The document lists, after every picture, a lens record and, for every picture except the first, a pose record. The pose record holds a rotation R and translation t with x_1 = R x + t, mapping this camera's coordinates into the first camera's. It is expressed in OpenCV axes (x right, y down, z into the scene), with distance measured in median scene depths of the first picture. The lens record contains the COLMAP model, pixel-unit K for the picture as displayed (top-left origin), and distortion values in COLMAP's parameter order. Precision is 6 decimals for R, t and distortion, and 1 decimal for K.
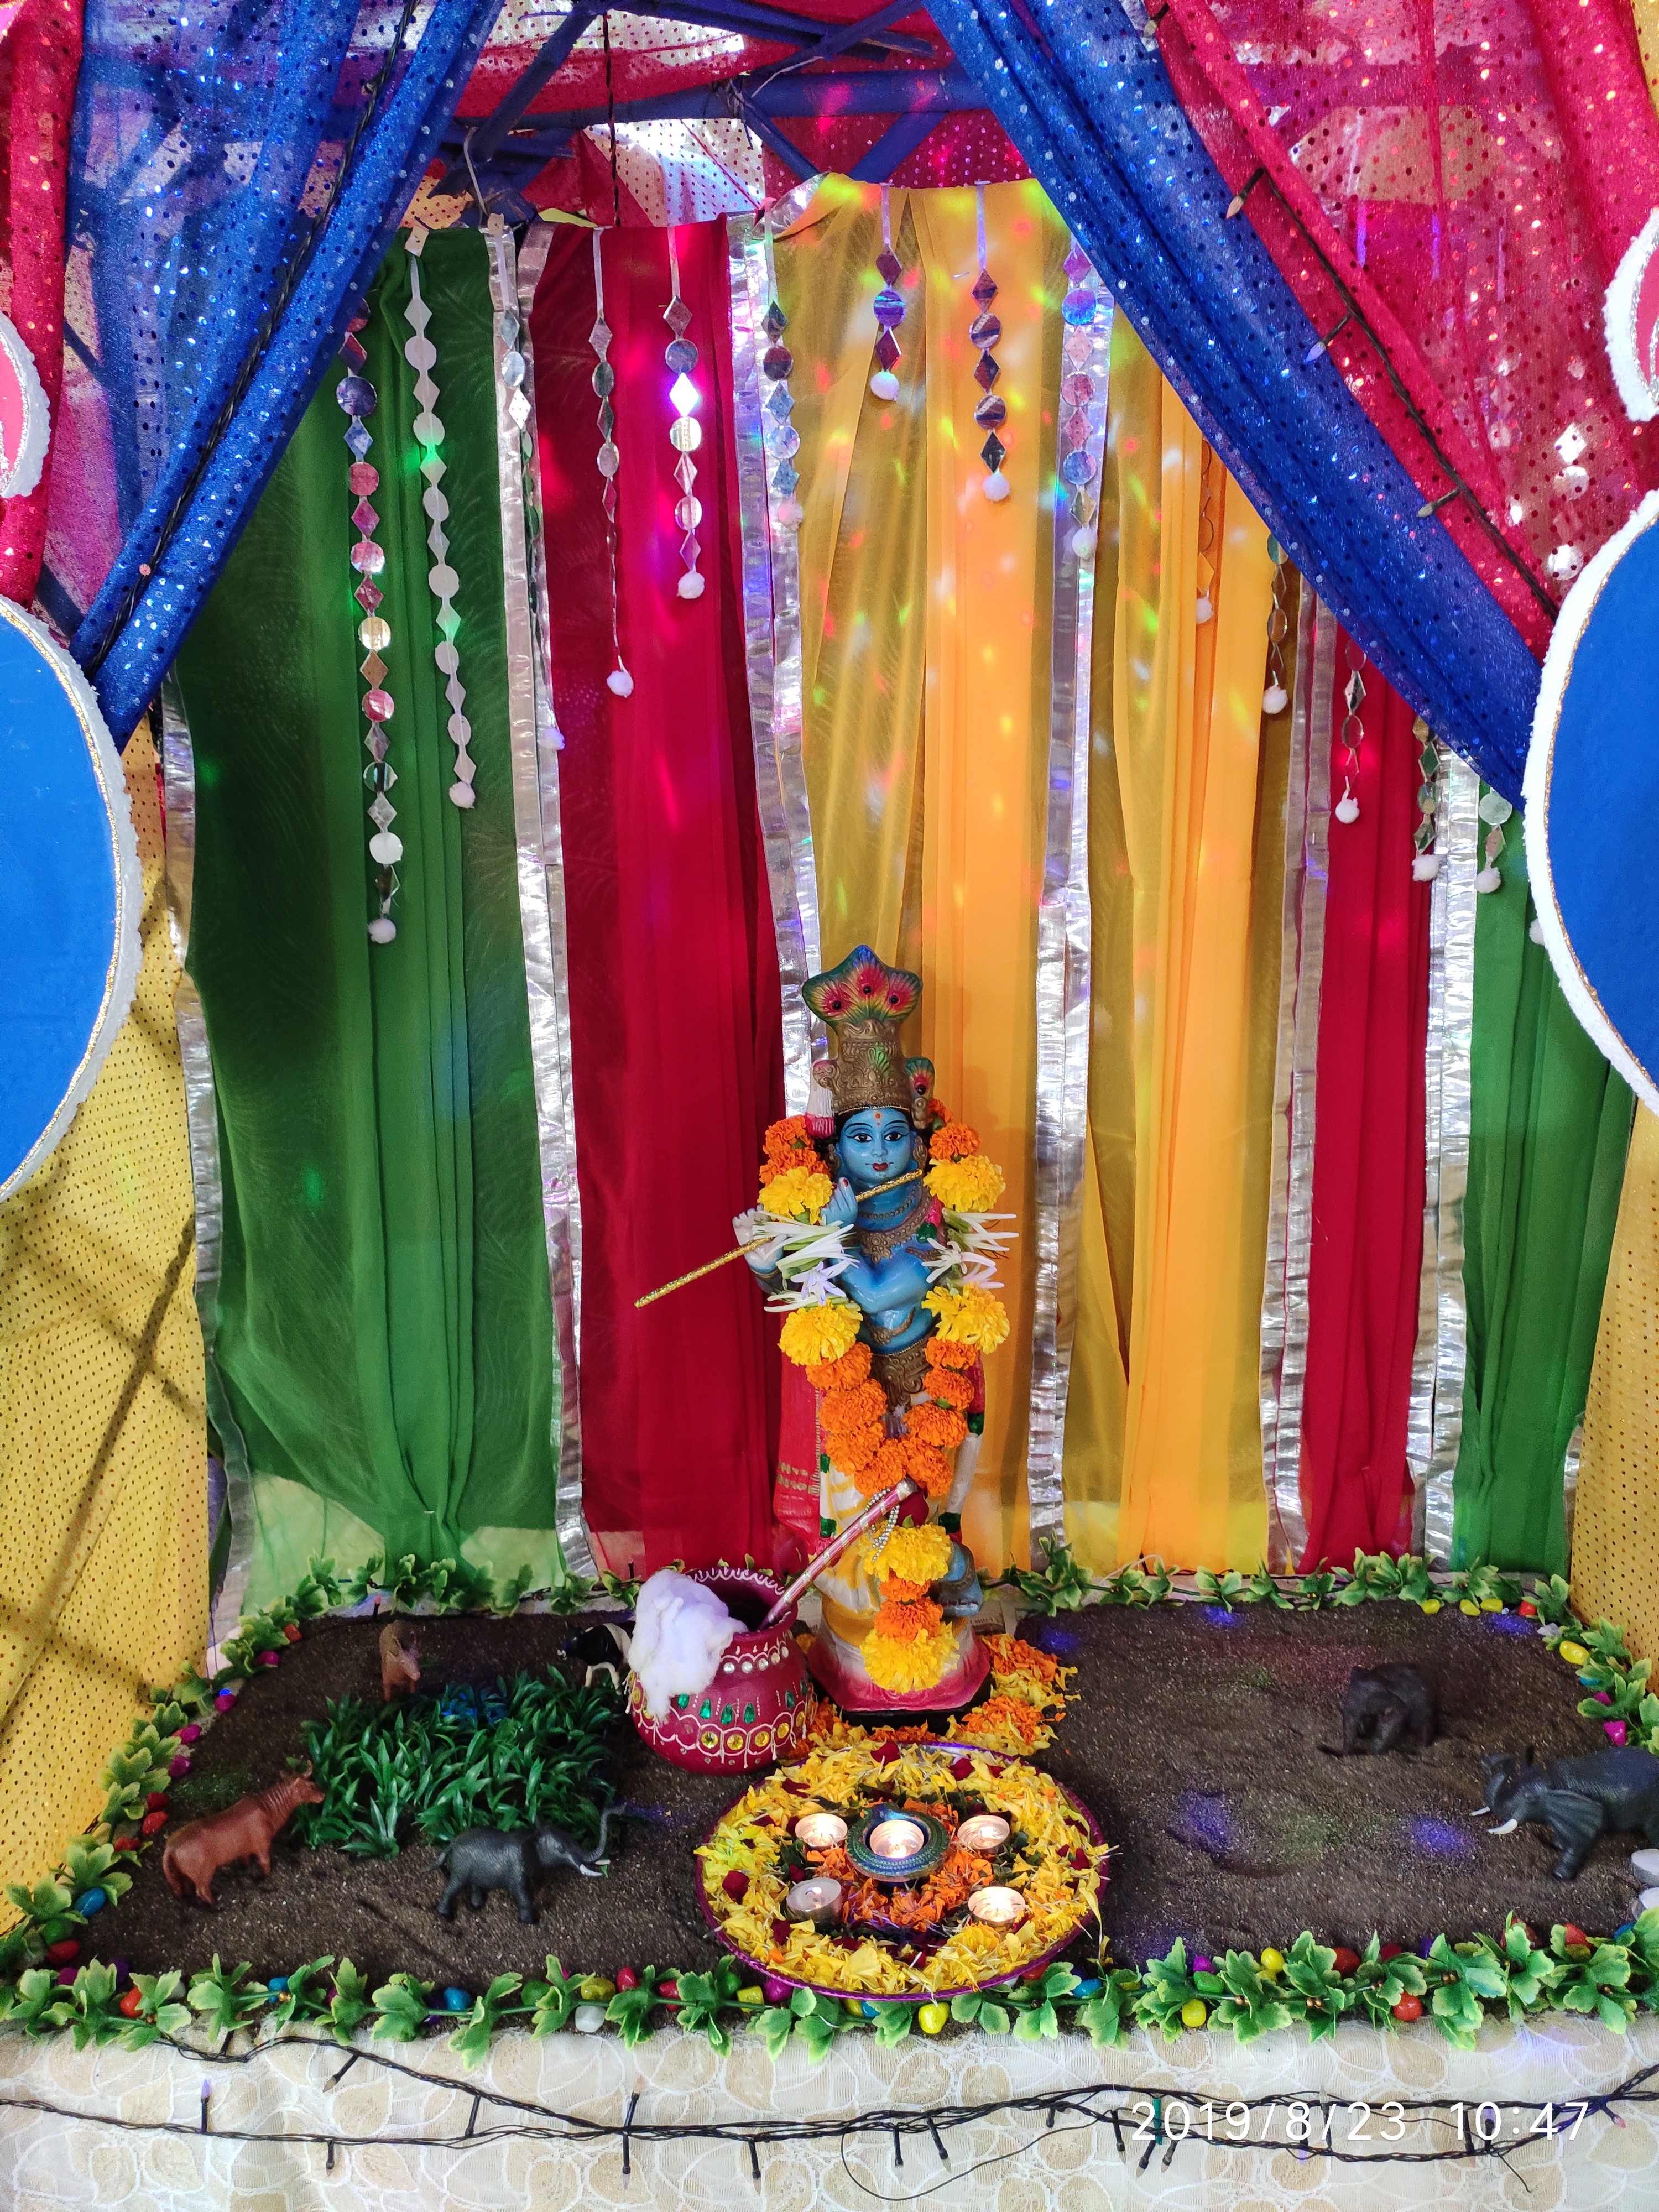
lens RADIAL K [[1656.3, 0, 822.6], [0, 1656.3, 1097.2], [0, 0, 1]] dist [0.059476, -0.044842]
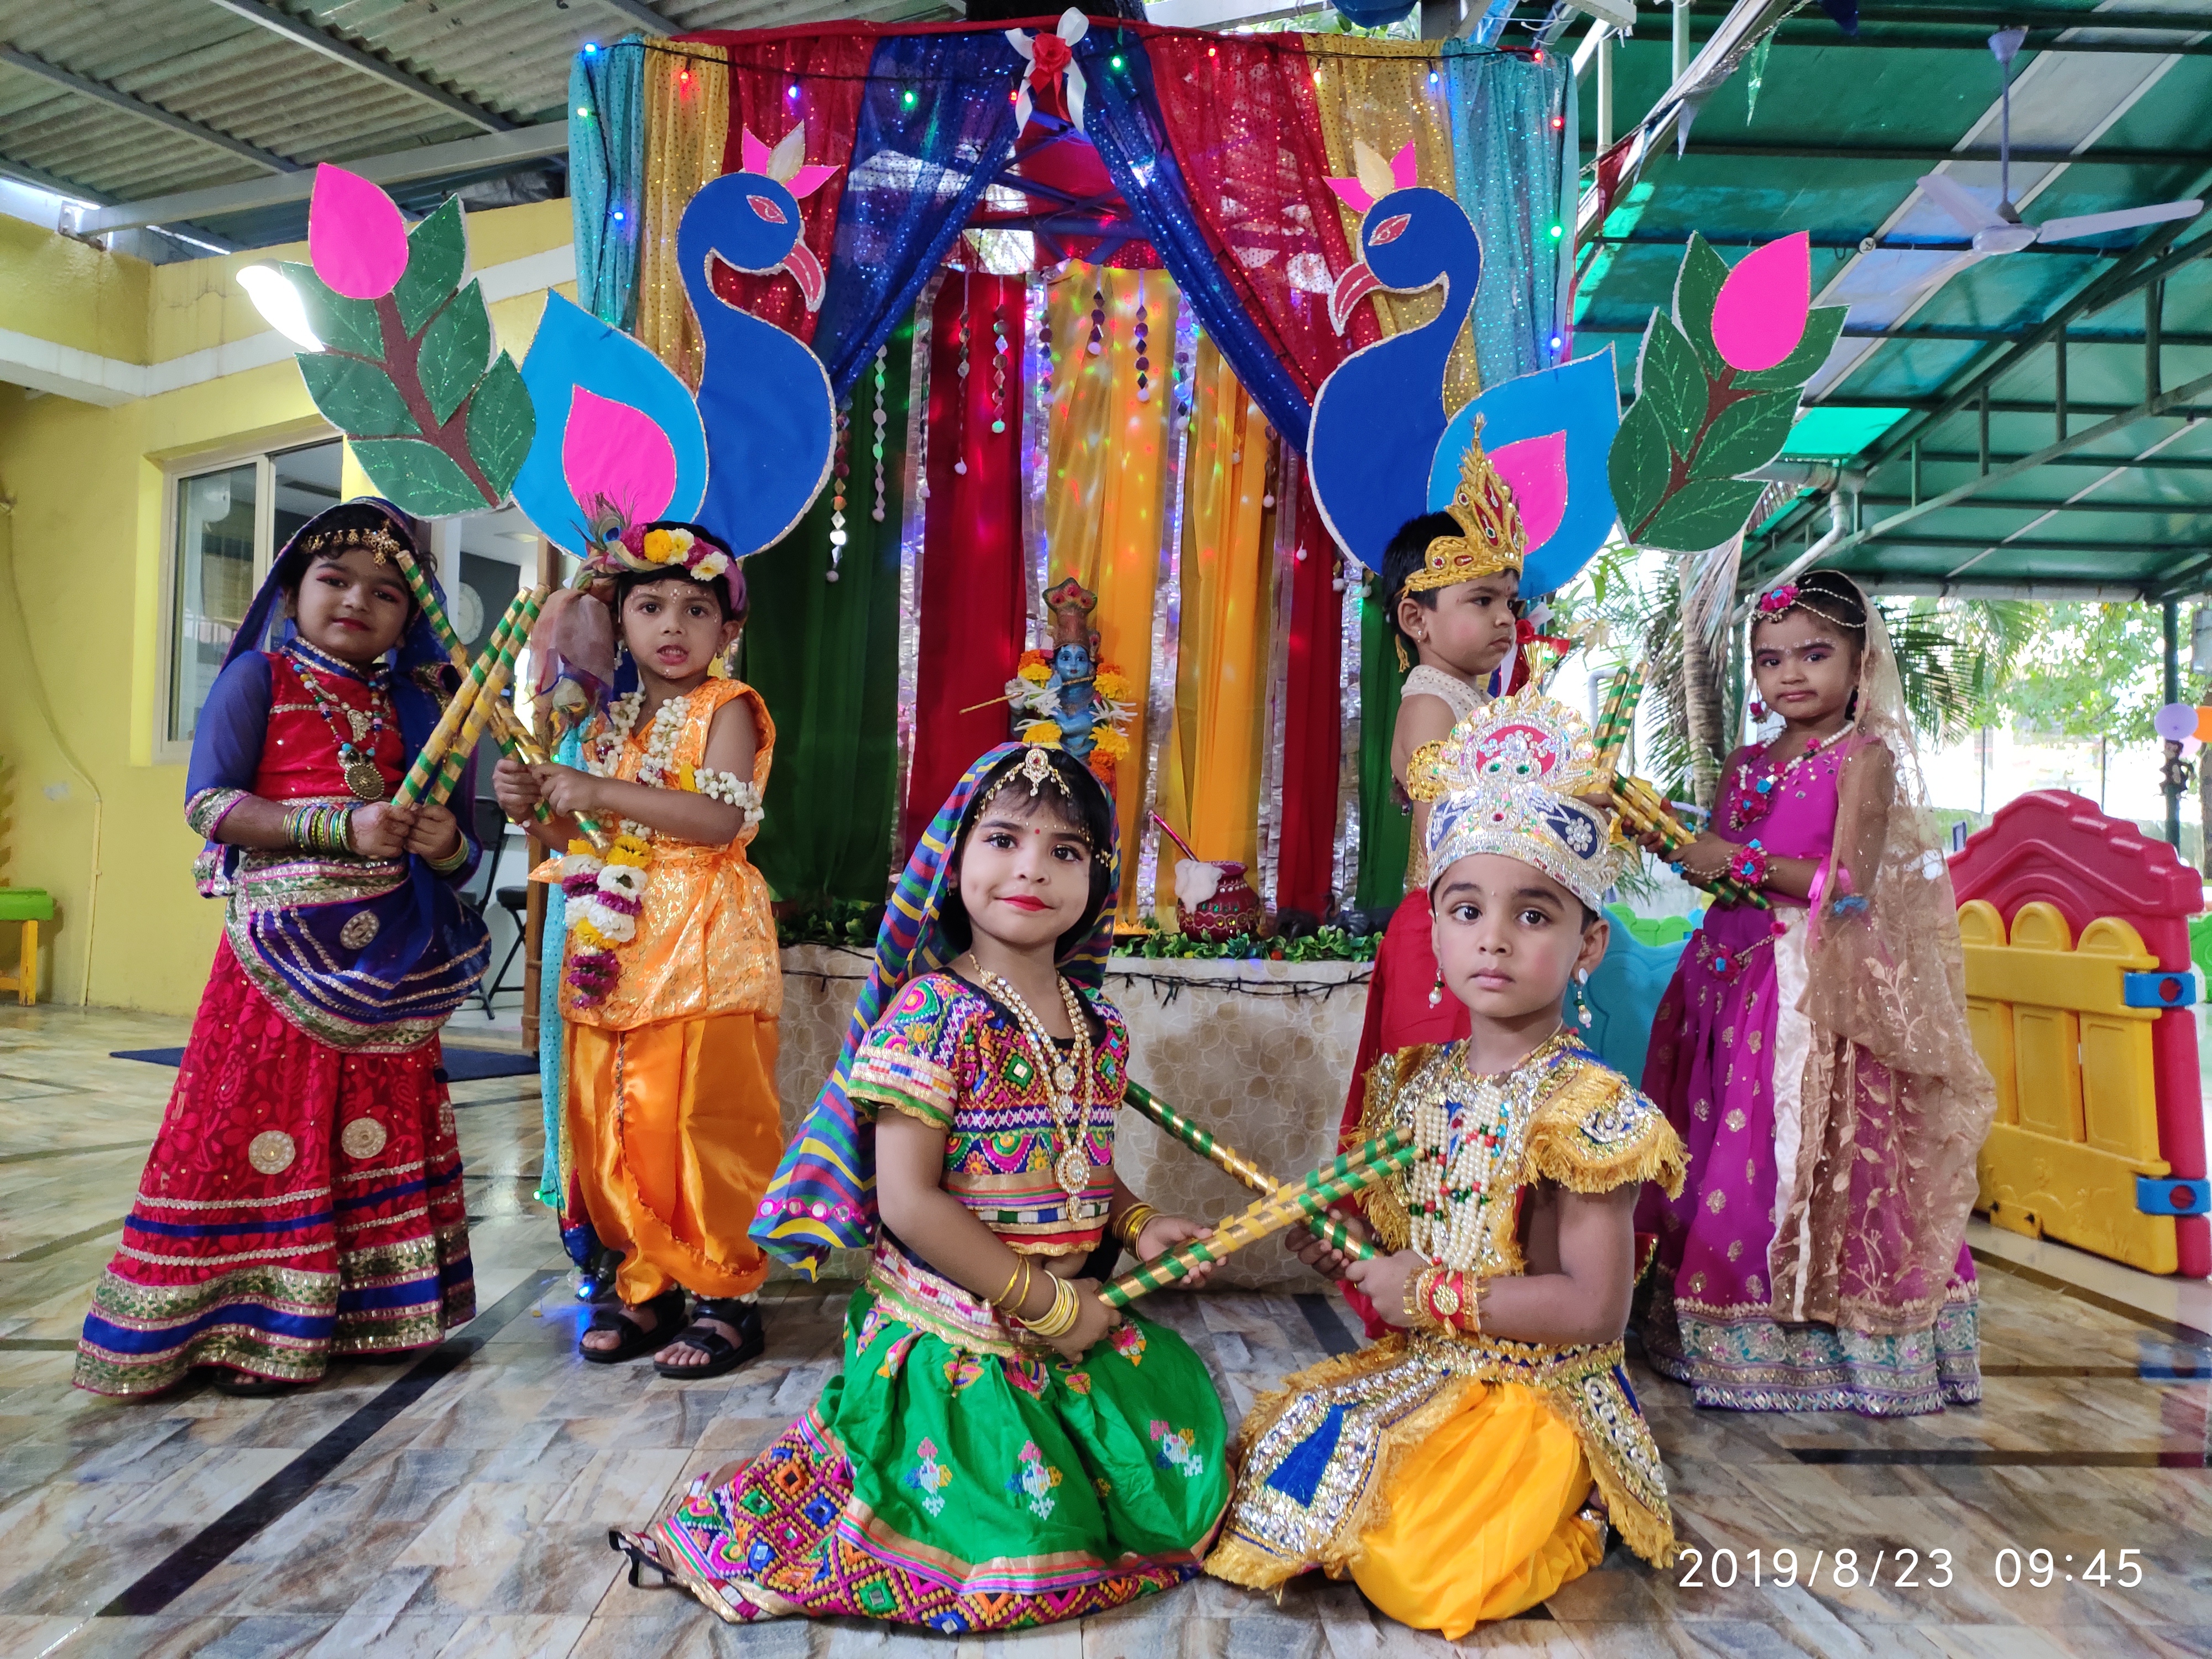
lens RADIAL K [[1656.3, 0, 1106.0], [0, 1656.3, 829.5], [0, 0, 1]] dist [0.059476, -0.044842]
pose [[0.995422, 0.068275, 0.066885, -0.048813], [-0.051850, 0.973622, -0.222198, 0.658502], [-0.080291, 0.217712, 0.972705, -0.964634]]
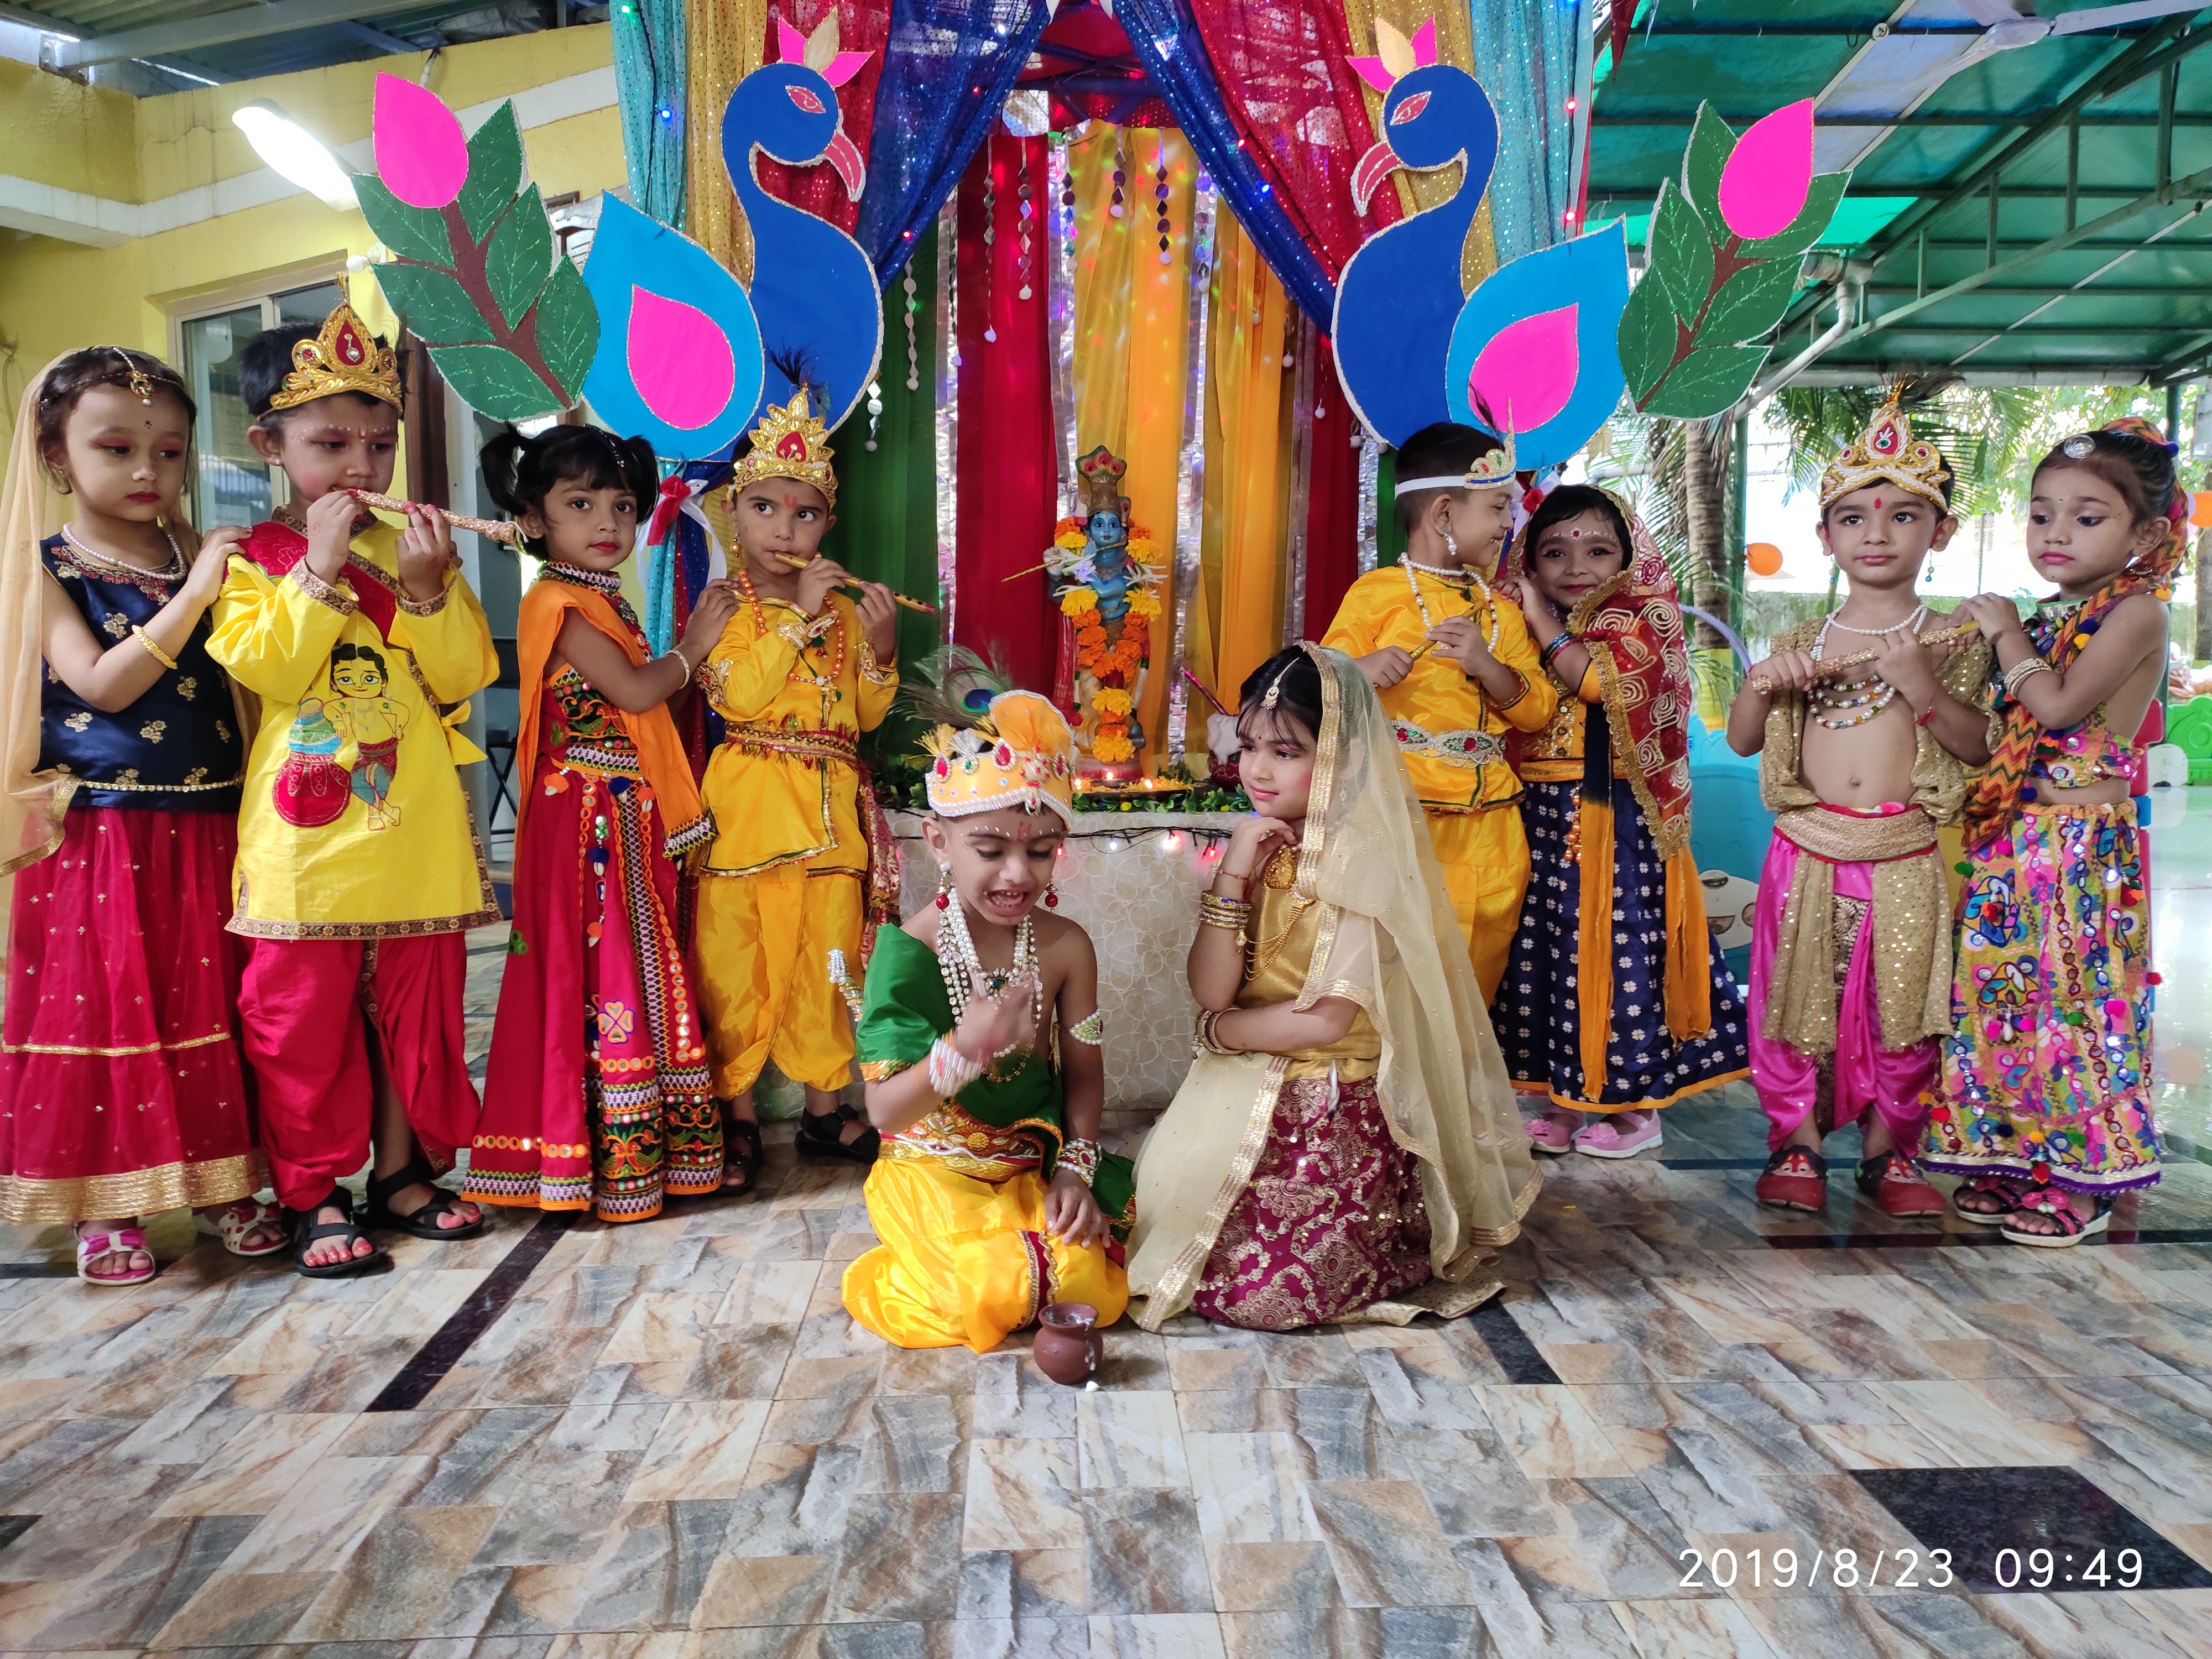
lens RADIAL K [[1656.3, 0, 1106.0], [0, 1656.3, 829.5], [0, 0, 1]] dist [0.059476, -0.044842]
pose [[0.996492, 0.035408, 0.075832, -0.114586], [-0.027501, 0.994313, -0.102884, 0.617688], [-0.079044, 0.100438, 0.991799, -1.112350]]
